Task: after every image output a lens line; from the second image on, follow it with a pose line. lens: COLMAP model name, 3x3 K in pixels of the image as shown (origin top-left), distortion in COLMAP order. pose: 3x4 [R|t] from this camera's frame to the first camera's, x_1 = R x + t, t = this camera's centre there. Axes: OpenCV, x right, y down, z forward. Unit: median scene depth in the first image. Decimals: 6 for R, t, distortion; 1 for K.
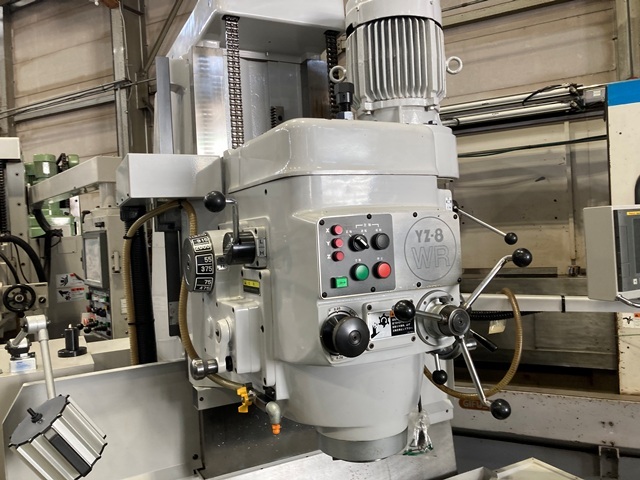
lens RADIAL K [[526.2, 0, 325.0], [0, 526.2, 237.2], [0, 0, 1]] dist [0.014274, -0.002269]
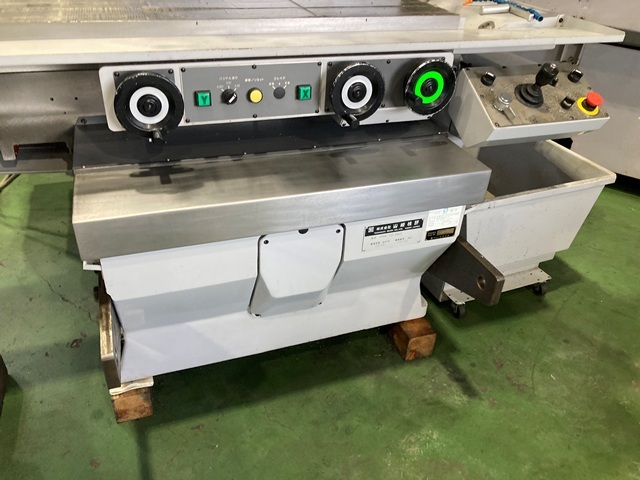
lens RADIAL K [[528.0, 0, 312.7], [0, 528.0, 236.8], [0, 0, 1]] dist [0.011229, -0.002730]
pose [[0.984721, 0.162969, -0.061359, 0.175963], [-0.103665, 0.831735, 0.545408, 0.239685], [0.139919, -0.530714, 0.835922, -0.106312]]
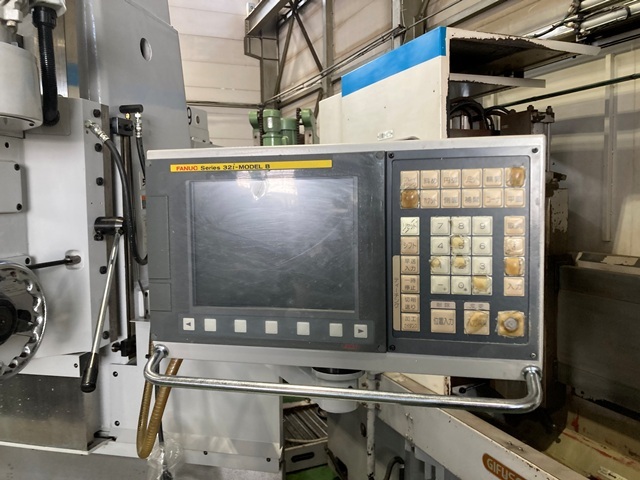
lens RADIAL K [[528.0, 0, 312.7], [0, 528.0, 236.8], [0, 0, 1]] dist [0.011229, -0.002730]
pose [[0.759470, 0.093133, -0.643841, 0.549551], [-0.034479, 0.994071, 0.103124, -0.021798], [0.649628, -0.056120, 0.758178, 0.429849]]
